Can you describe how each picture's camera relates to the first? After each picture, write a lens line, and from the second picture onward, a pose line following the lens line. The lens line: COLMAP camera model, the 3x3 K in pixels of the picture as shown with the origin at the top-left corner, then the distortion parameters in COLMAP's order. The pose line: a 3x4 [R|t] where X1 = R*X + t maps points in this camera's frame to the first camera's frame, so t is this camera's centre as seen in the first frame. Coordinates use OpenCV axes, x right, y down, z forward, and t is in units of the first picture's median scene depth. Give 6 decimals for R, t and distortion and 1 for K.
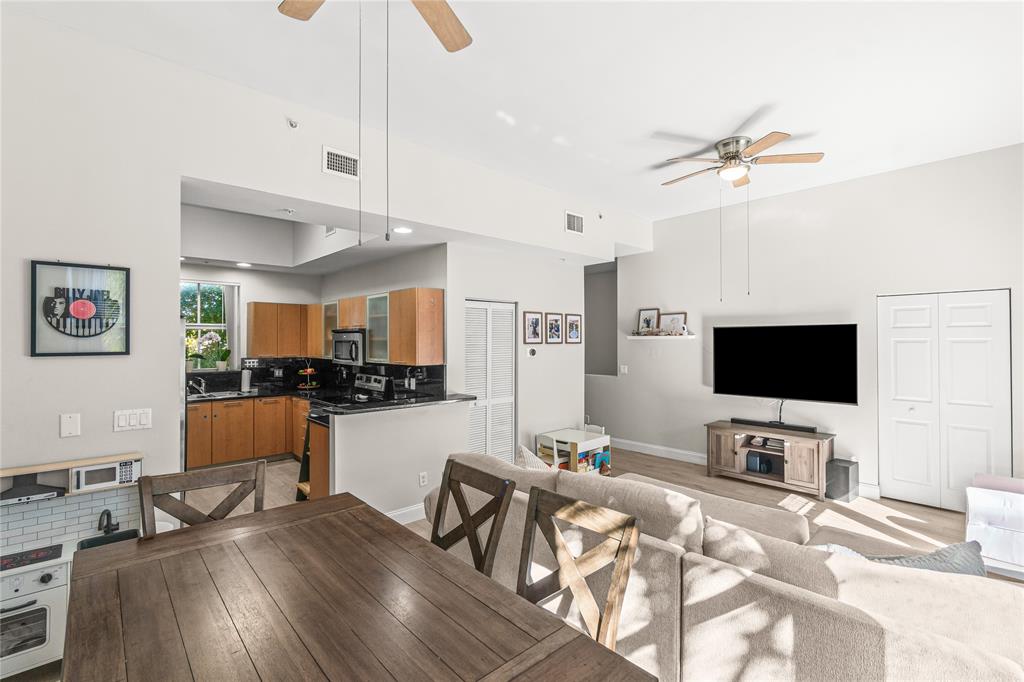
lens RADIAL K [[453.8, 0, 504.1], [0, 453.8, 335.4], [0, 0, 1]] dist [0.005123, 0.000291]
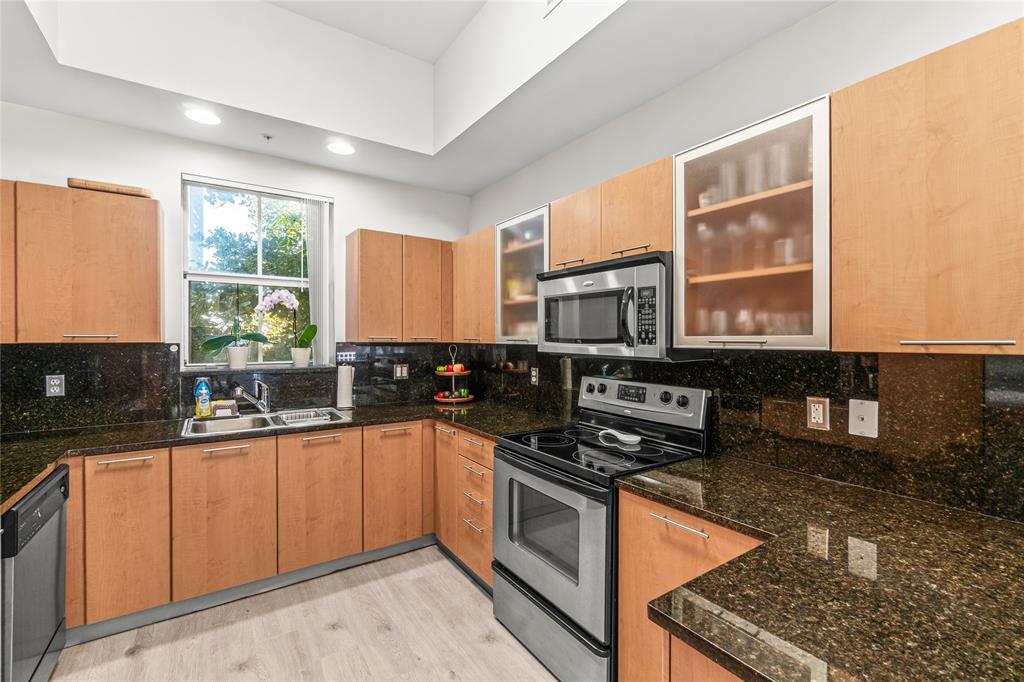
lens RADIAL K [[453.8, 0, 508.2], [0, 453.8, 339.2], [0, 0, 1]] dist [0.005123, 0.000291]
pose [[0.988168, 0.001744, -0.153368, -0.313354], [0.000614, 0.999882, 0.015324, 0.039138], [0.153377, -0.015237, 0.988050, 0.533212]]
